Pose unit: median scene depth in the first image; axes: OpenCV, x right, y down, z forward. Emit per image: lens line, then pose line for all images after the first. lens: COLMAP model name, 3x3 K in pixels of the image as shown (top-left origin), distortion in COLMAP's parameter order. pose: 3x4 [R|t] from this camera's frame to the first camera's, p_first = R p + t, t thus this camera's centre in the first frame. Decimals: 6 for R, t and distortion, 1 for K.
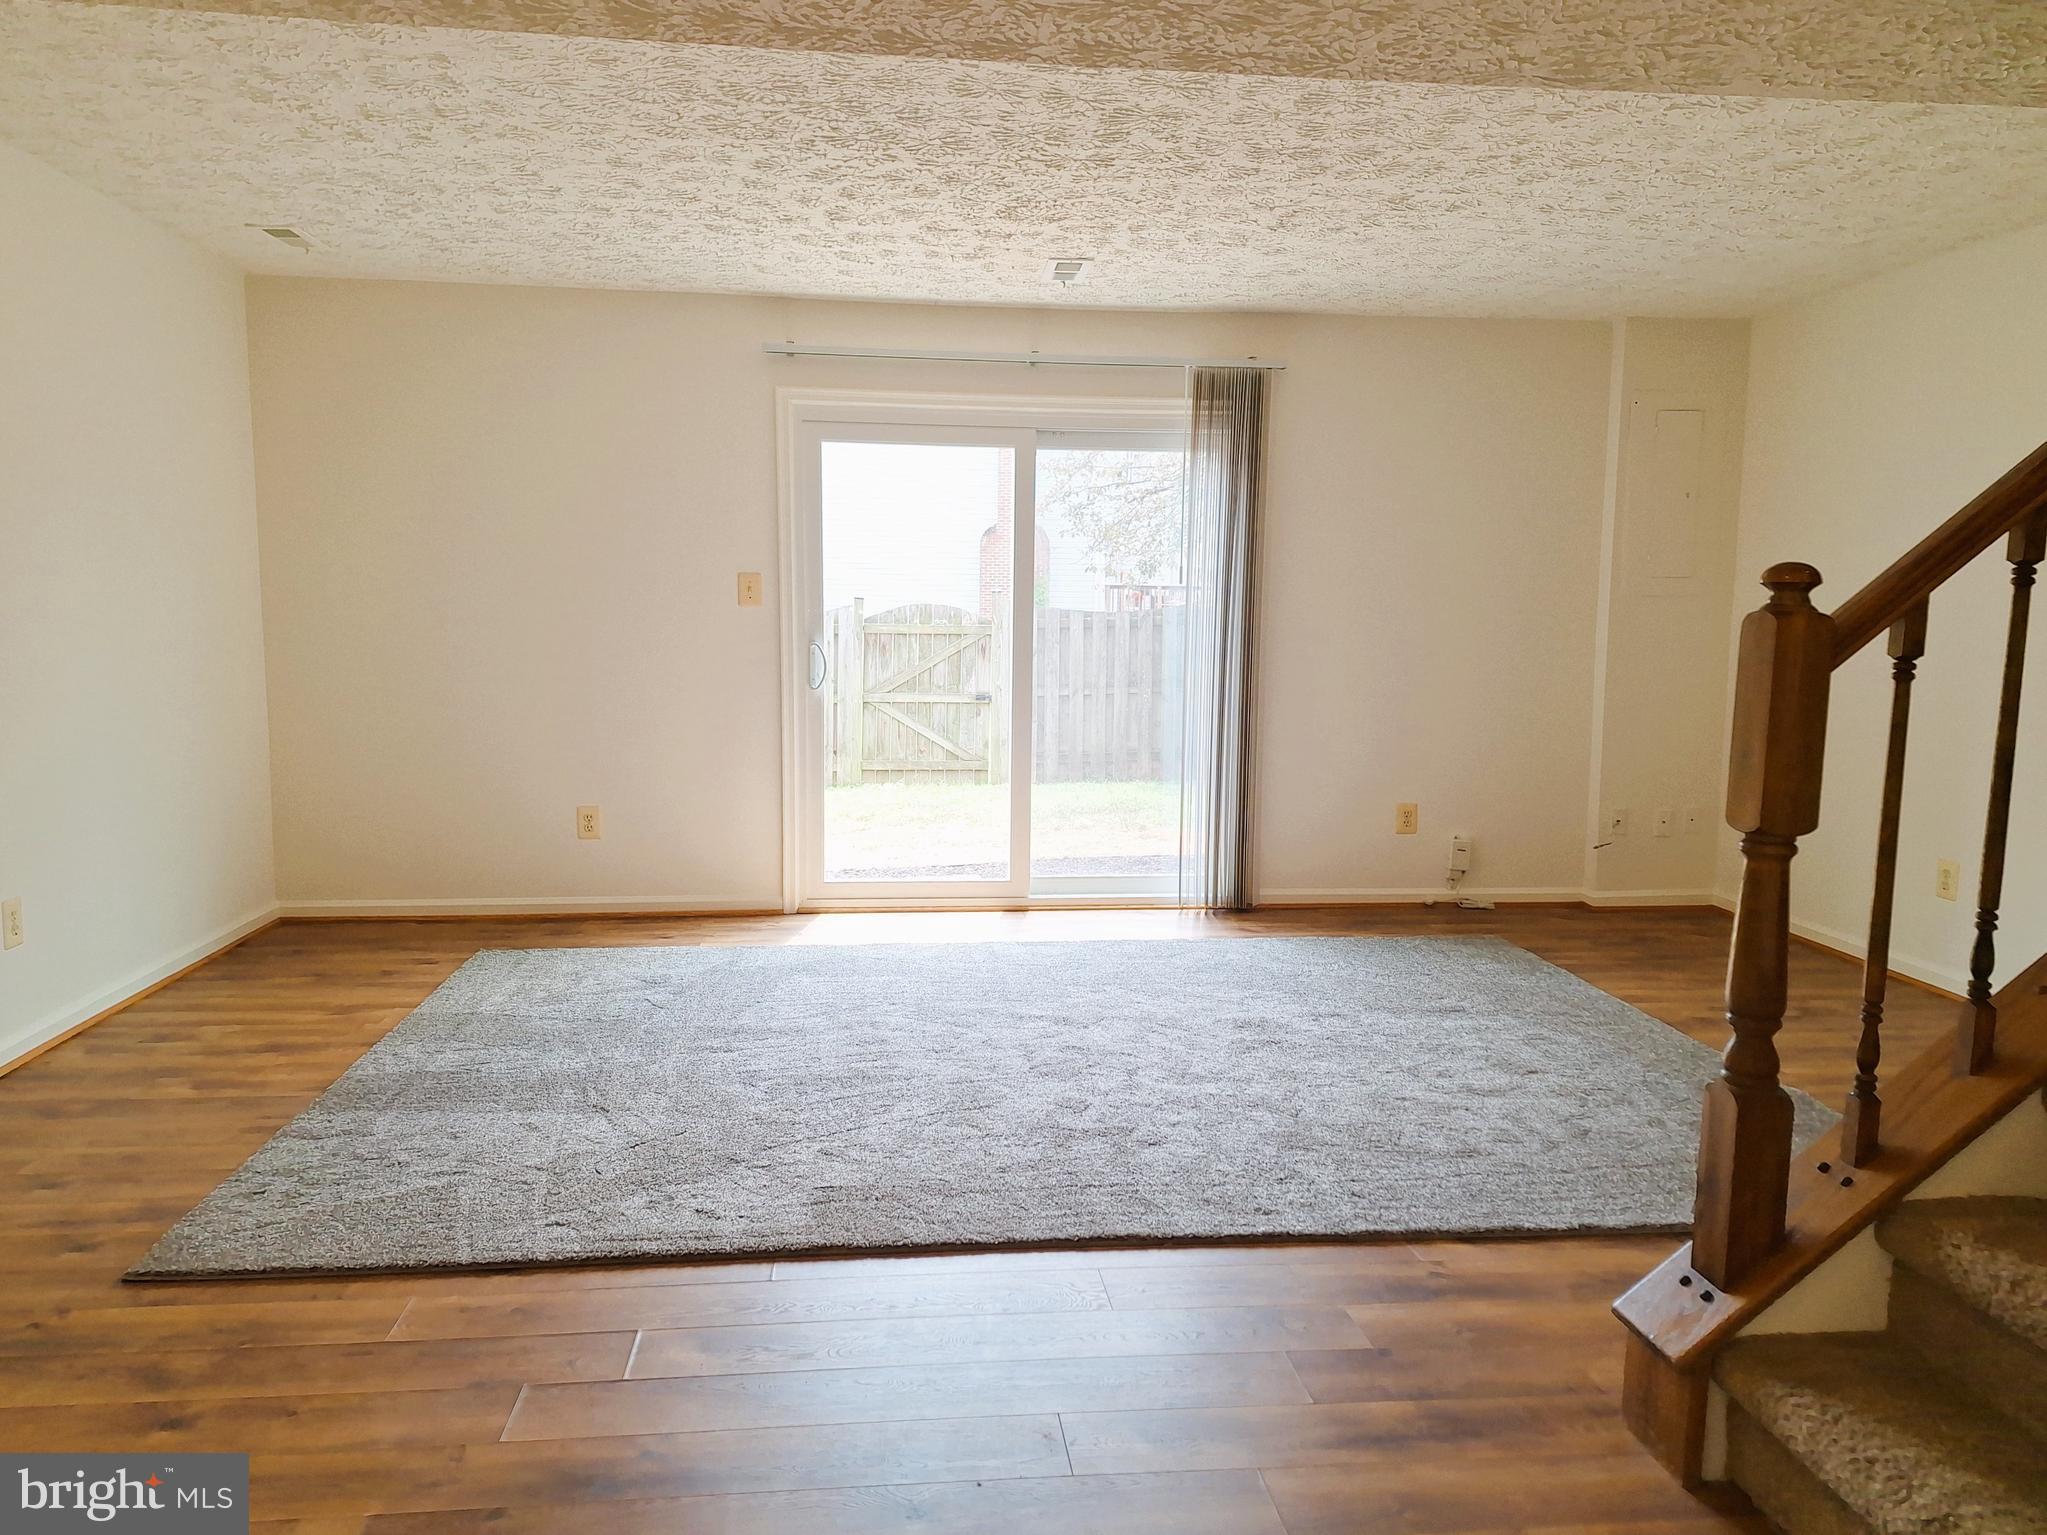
lens RADIAL K [[1447.7, 0, 1015.2], [0, 1447.7, 773.8], [0, 0, 1]] dist [0.093034, -0.164398]
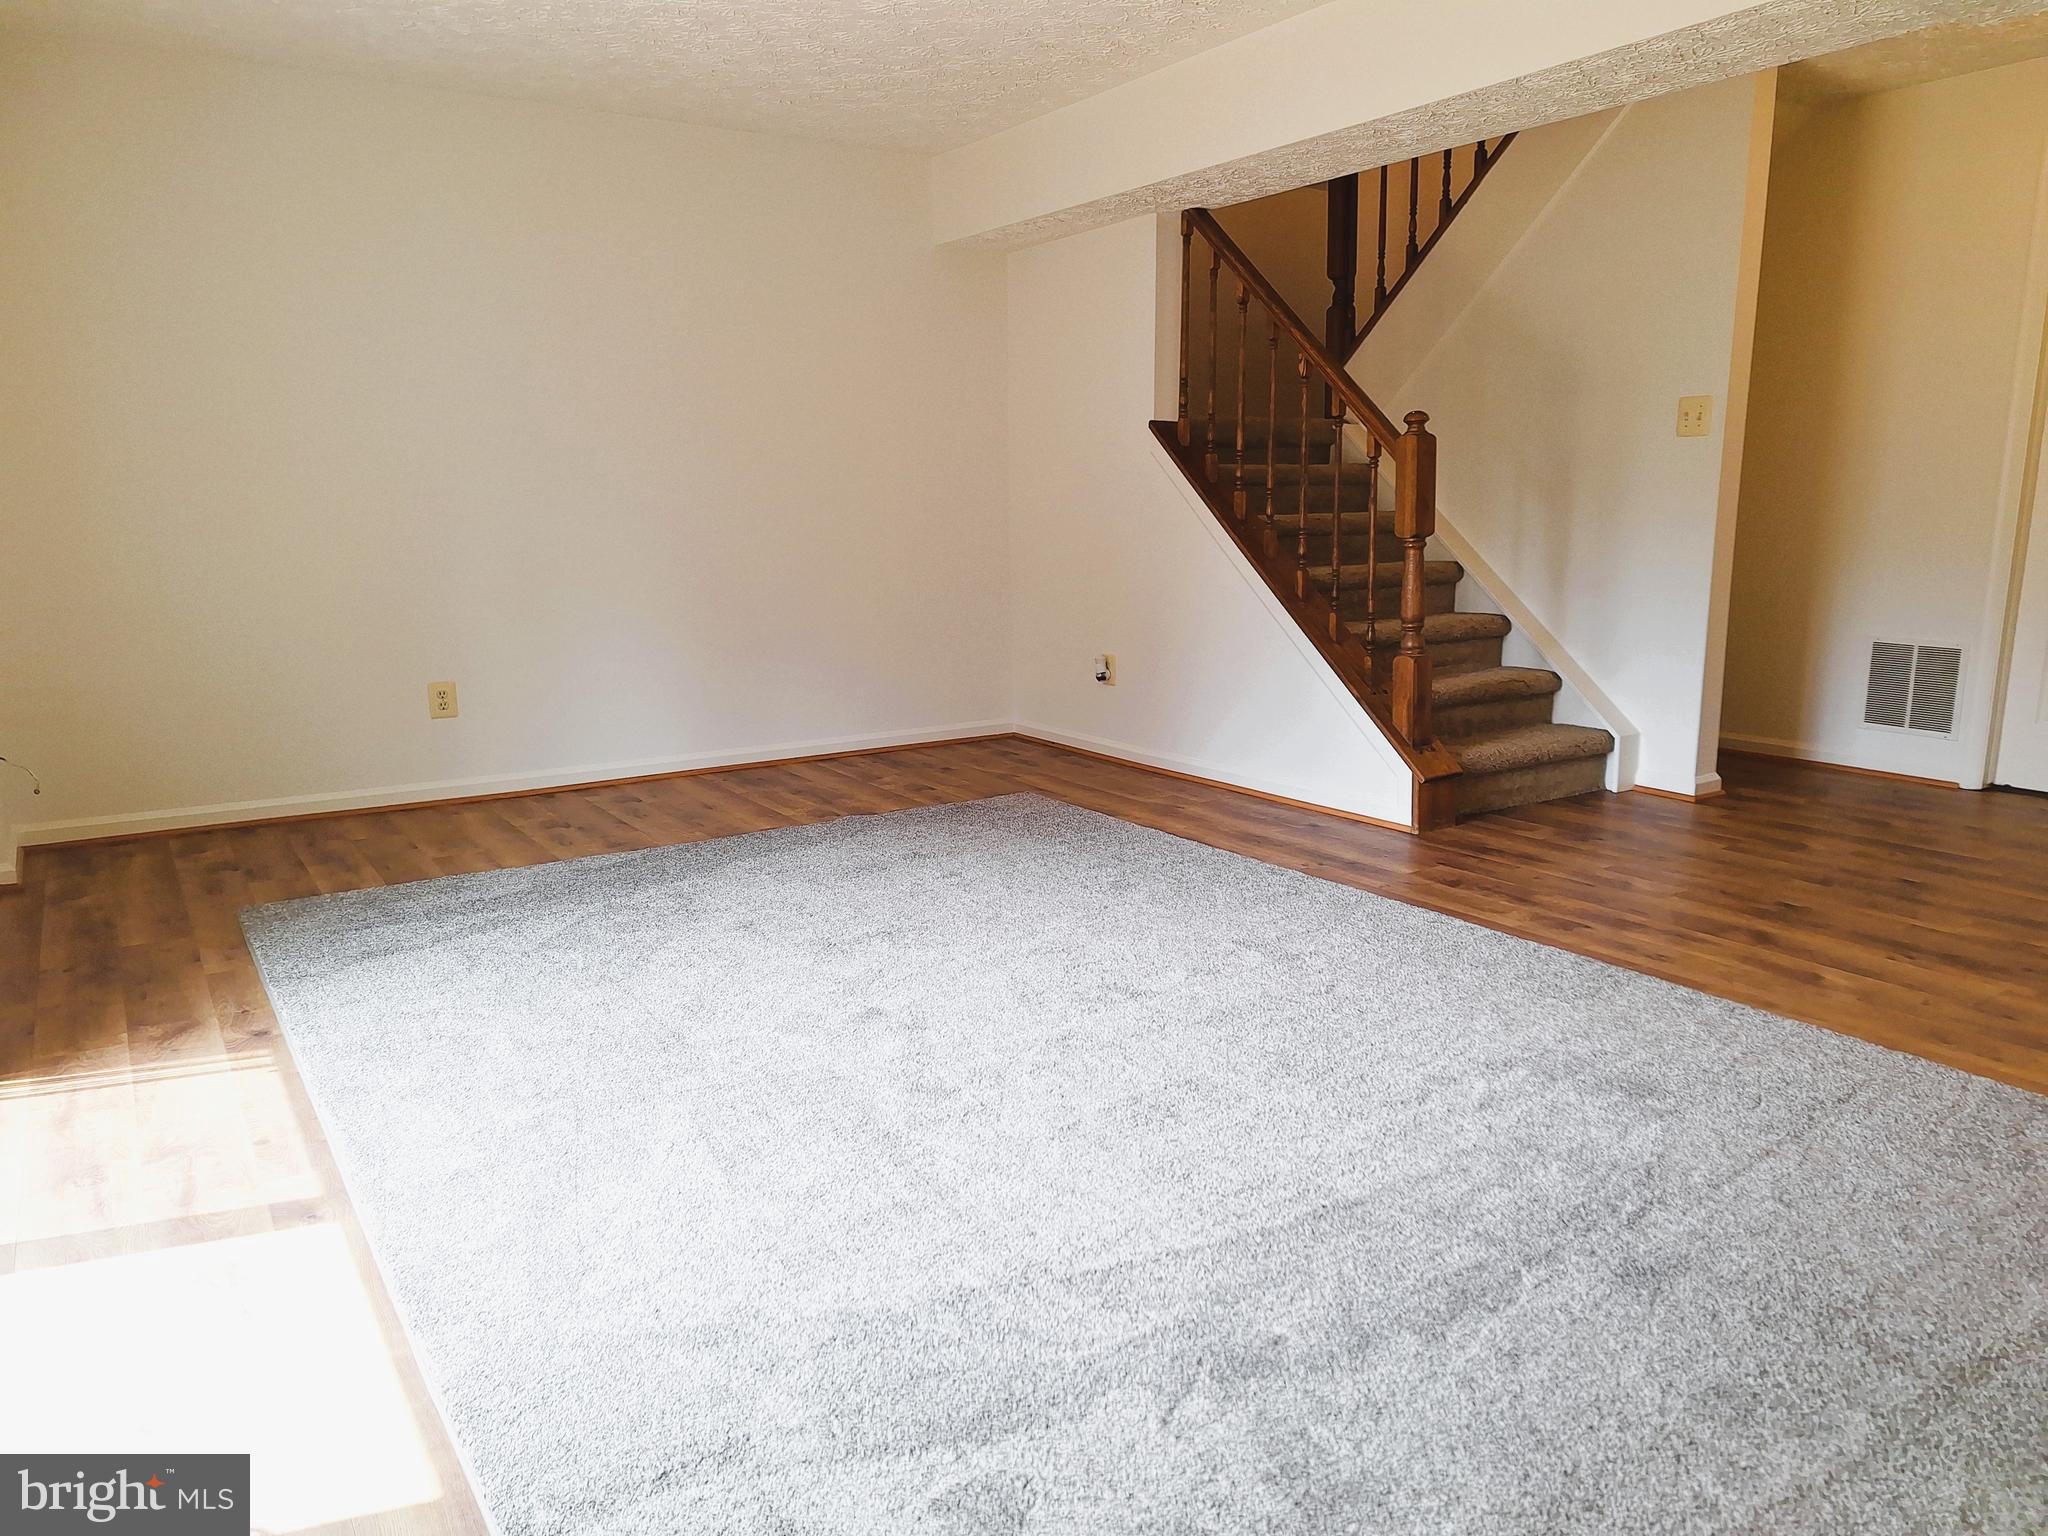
lens RADIAL K [[1403.5, 0, 1024.0], [0, 1403.5, 768.0], [0, 0, 1]] dist [0.101100, -0.086607]
pose [[-0.459142, -0.175148, 0.870926, -0.602593], [0.108184, 0.962051, 0.250508, -0.118071], [-0.881751, 0.209239, -0.422770, 1.326909]]
